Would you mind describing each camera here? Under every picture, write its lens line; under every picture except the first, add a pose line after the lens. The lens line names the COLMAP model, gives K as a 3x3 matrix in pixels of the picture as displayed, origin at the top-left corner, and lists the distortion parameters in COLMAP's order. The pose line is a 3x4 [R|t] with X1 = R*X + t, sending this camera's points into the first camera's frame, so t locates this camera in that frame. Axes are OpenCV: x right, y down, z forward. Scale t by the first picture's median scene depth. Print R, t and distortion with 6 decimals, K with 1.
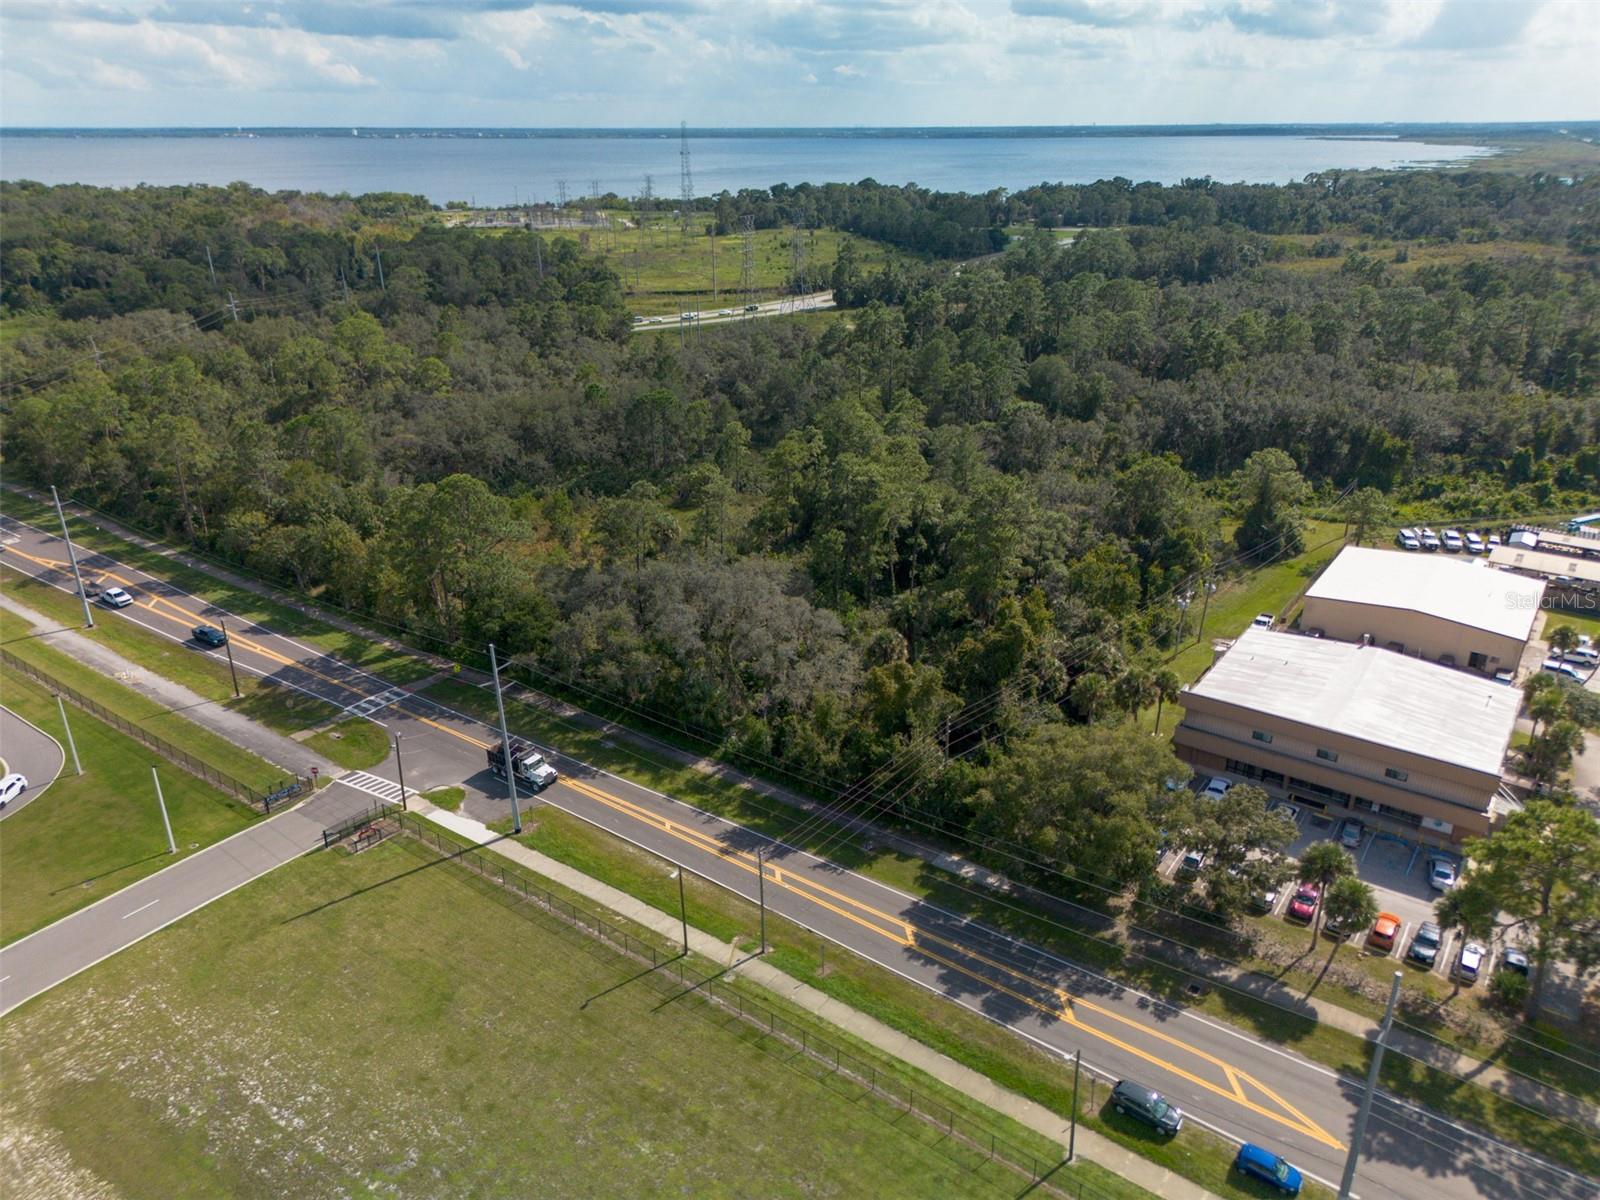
lens RADIAL K [[1124.9, 0, 800.2], [0, 1124.9, 608.4], [0, 0, 1]] dist [0.069273, -0.068613]
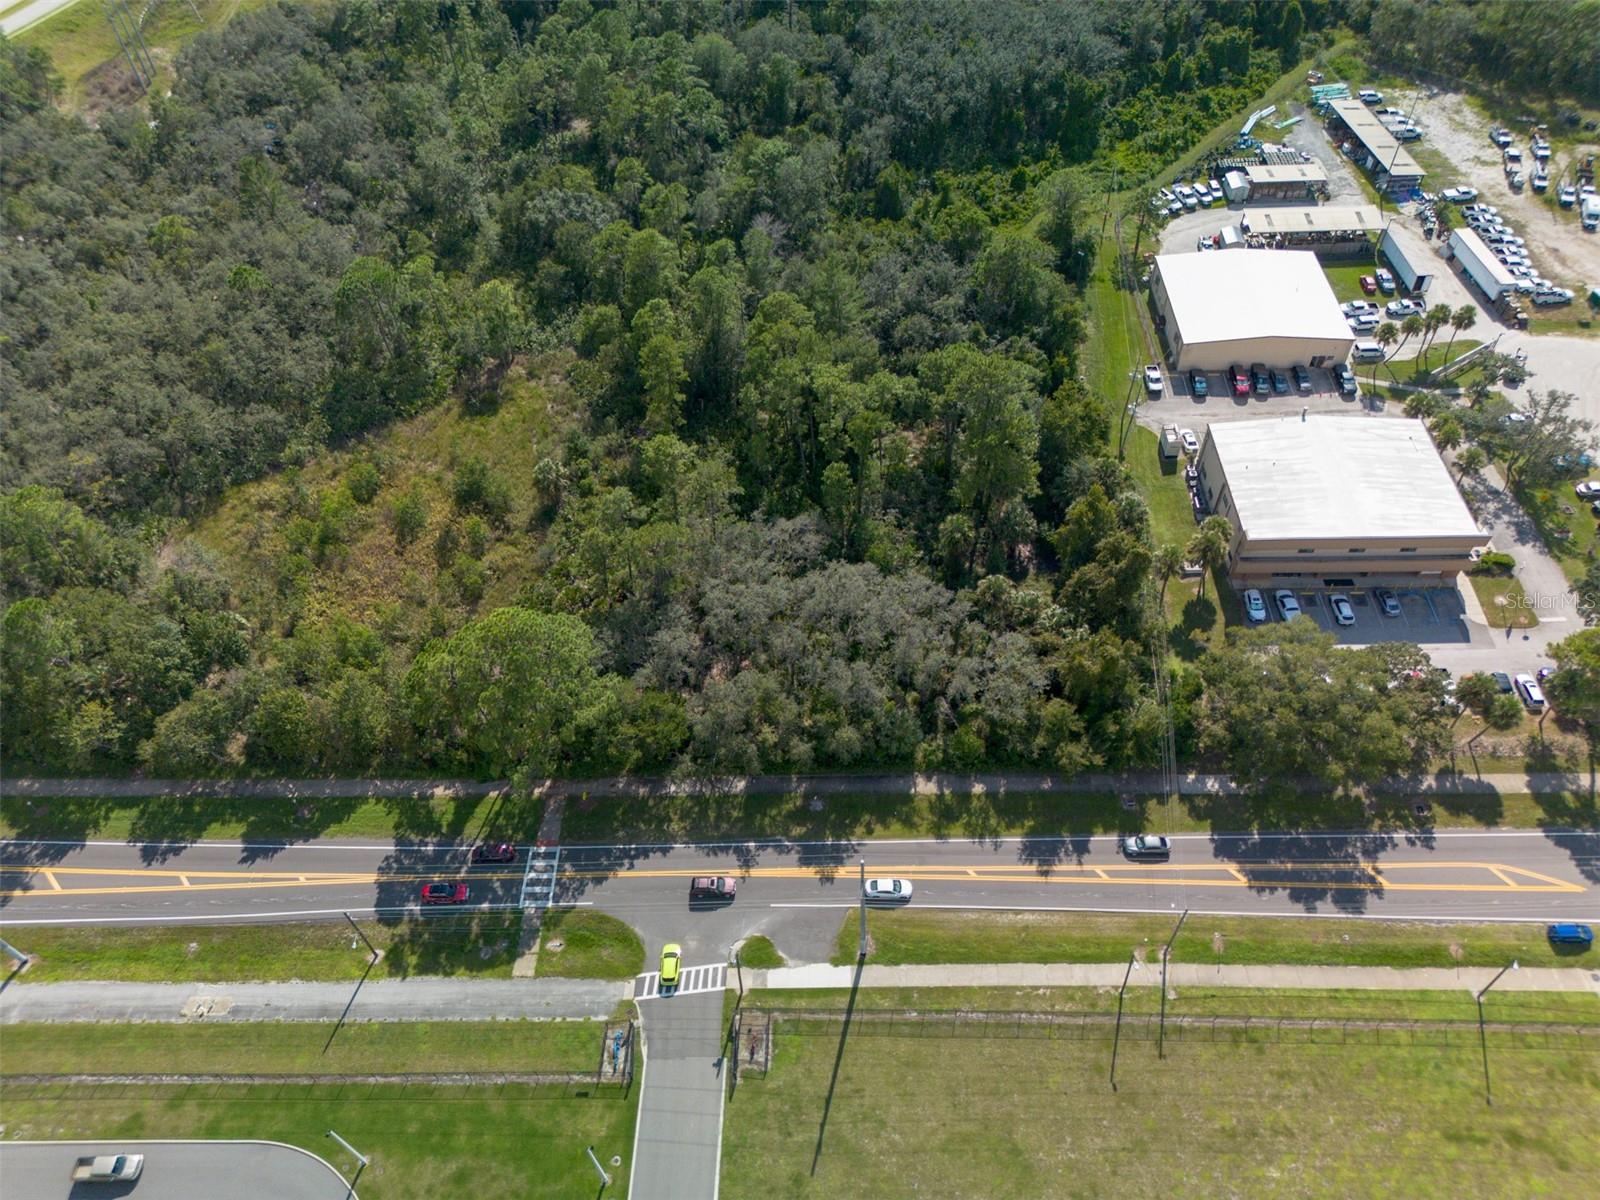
lens RADIAL K [[1124.9, 0, 800.2], [0, 1124.9, 608.4], [0, 0, 1]] dist [0.069273, -0.068613]
pose [[0.817447, -0.453910, 0.354606, -0.559040], [0.254606, 0.836964, 0.484424, -0.629234], [-0.516677, -0.305706, 0.799742, 0.314538]]
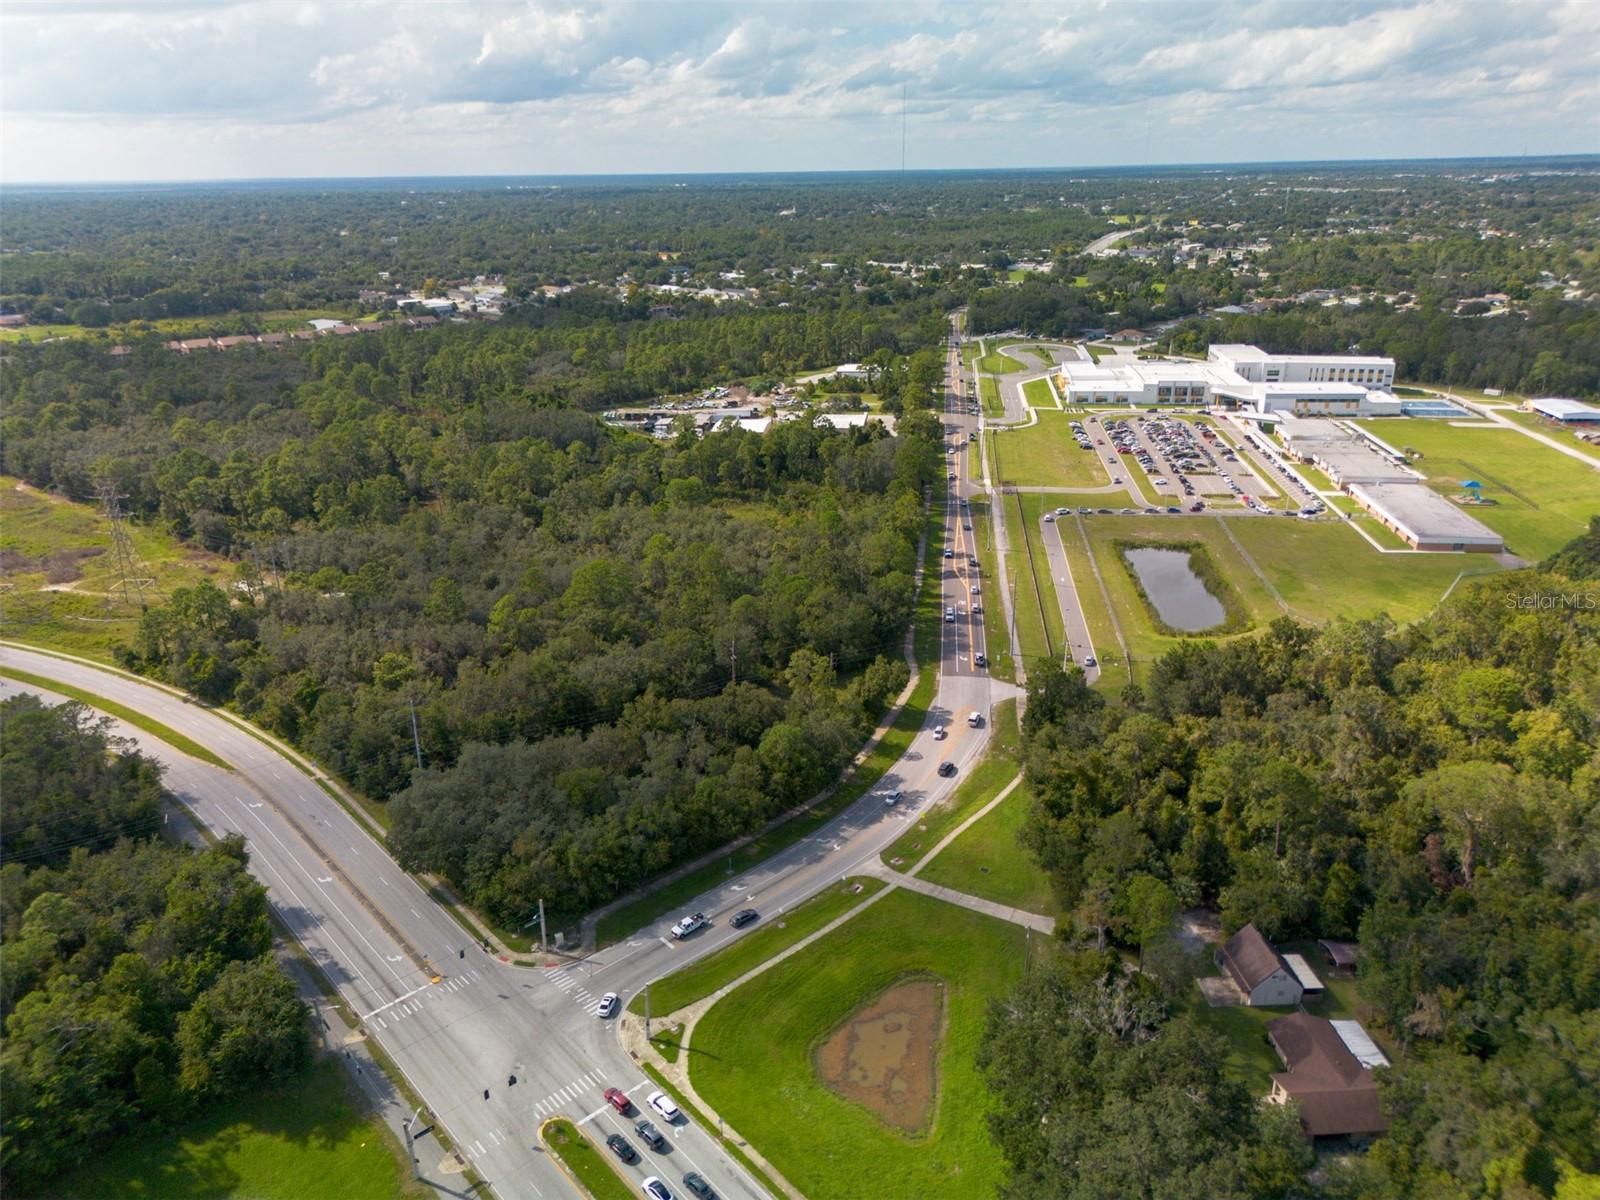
lens RADIAL K [[1124.9, 0, 800.2], [0, 1124.9, 608.4], [0, 0, 1]] dist [0.069273, -0.068613]
pose [[-0.486167, -0.307534, 0.817964, -3.515956], [0.360378, 0.782169, 0.508271, -1.779021], [-0.796096, 0.541881, -0.269436, 2.995503]]
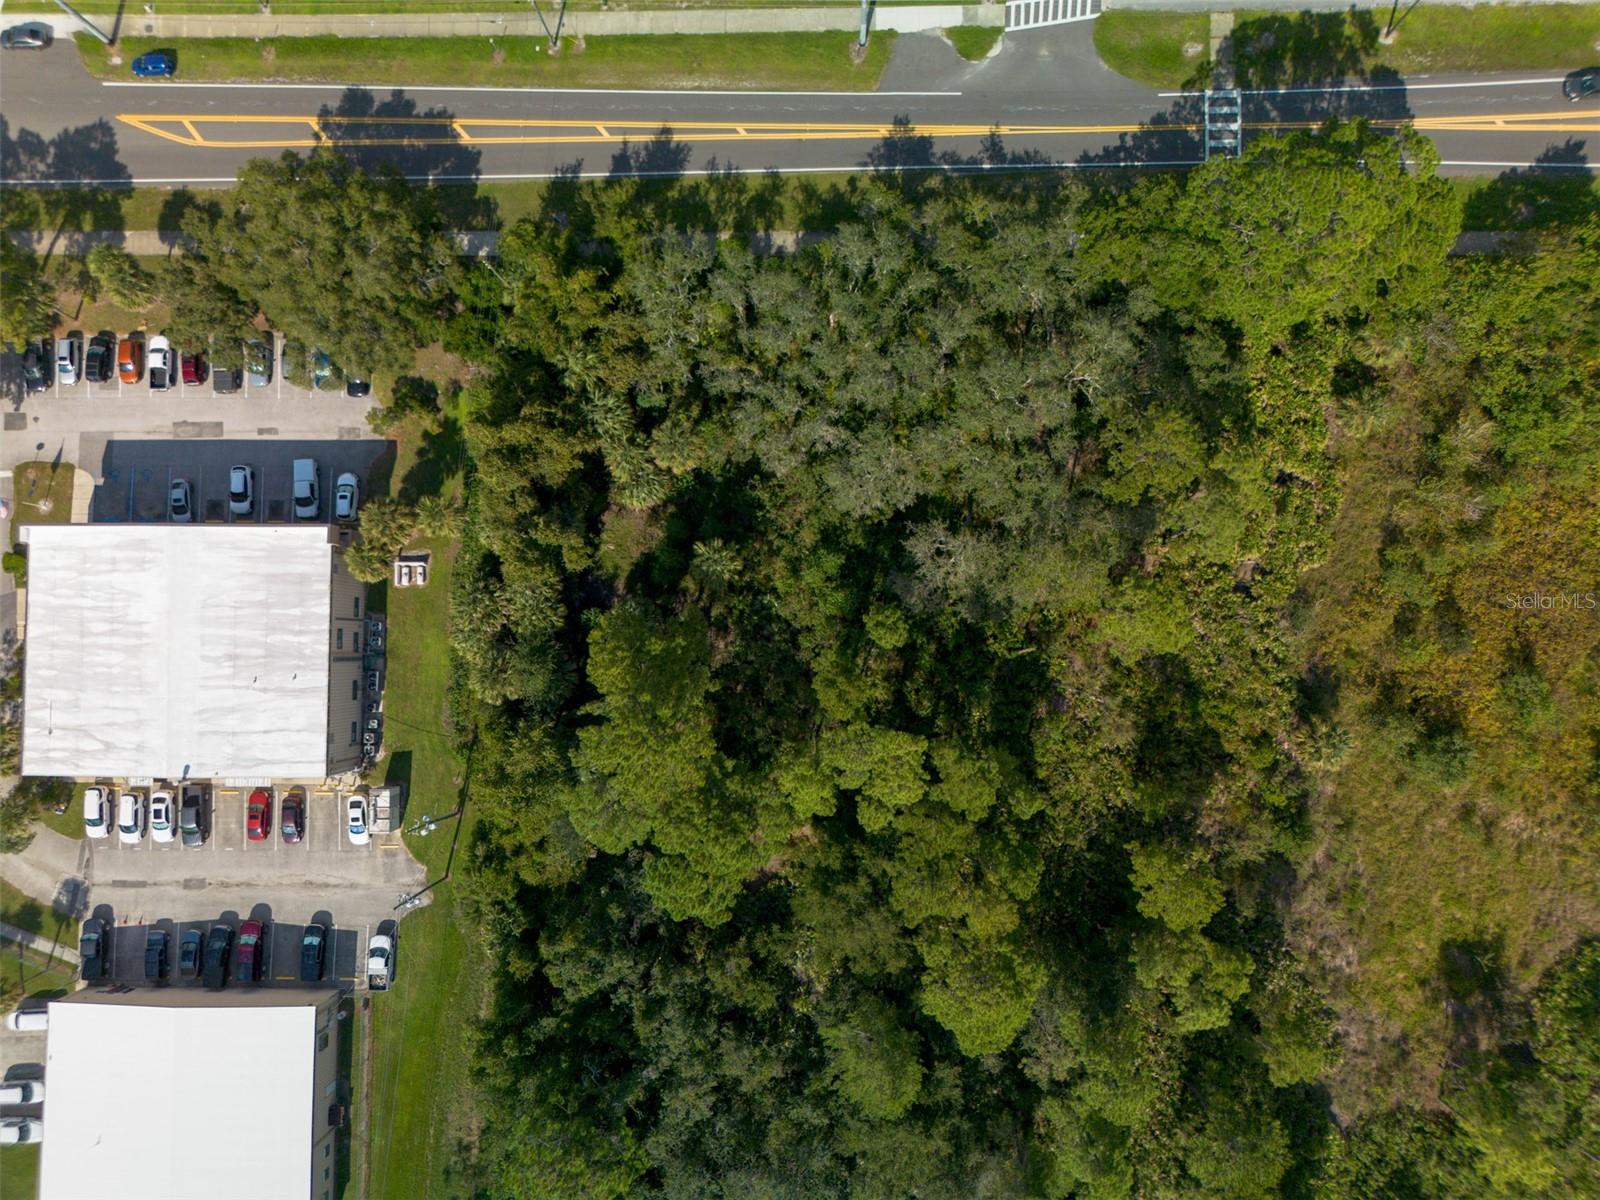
lens RADIAL K [[1124.9, 0, 800.2], [0, 1124.9, 608.4], [0, 0, 1]] dist [0.069273, -0.068613]
pose [[-0.812601, 0.582631, 0.014878, 0.075216], [-0.190266, -0.289322, 0.938132, -0.940772], [0.550889, 0.759496, 0.345958, 1.070763]]
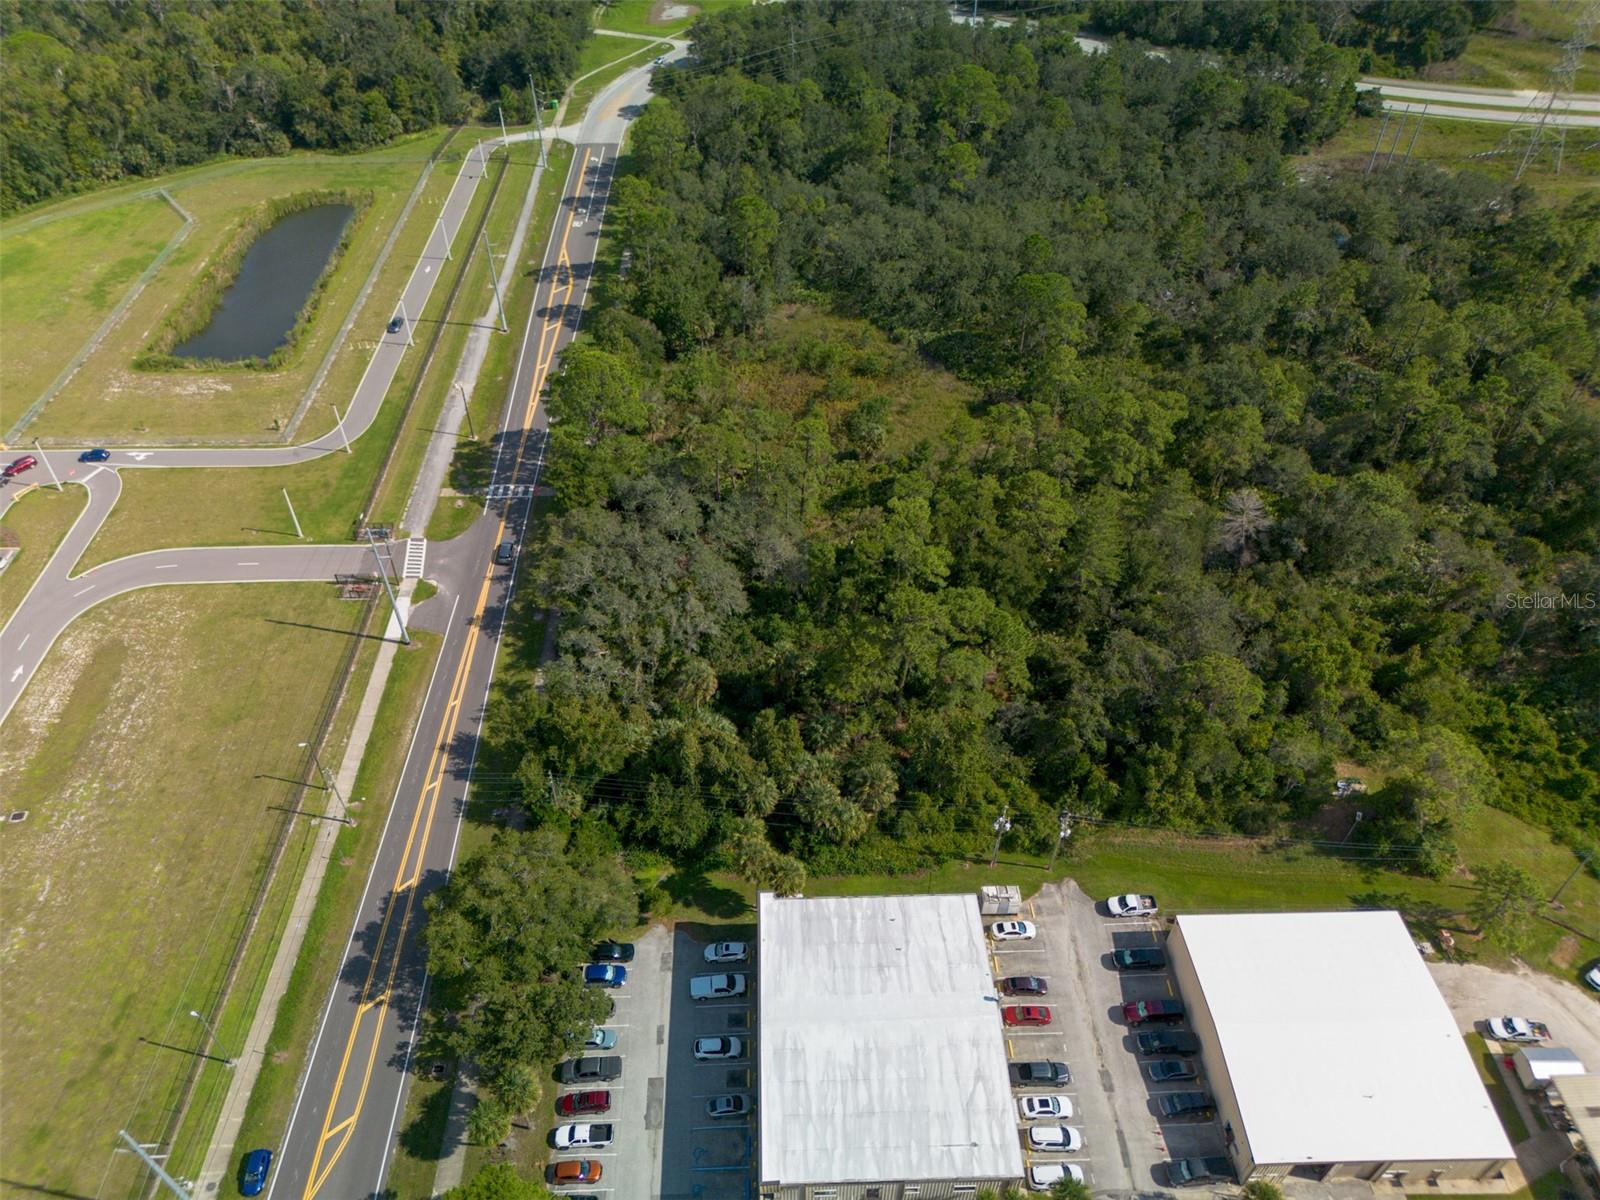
lens RADIAL K [[1137.5, 0, 800.0], [0, 1137.5, 600.0], [0, 0, 1]] dist [0.069005, -0.076645]
pose [[0.613634, 0.536841, -0.579012, 0.909162], [-0.313879, 0.838726, 0.444992, -0.683443], [0.724523, -0.091323, 0.683174, 0.409371]]
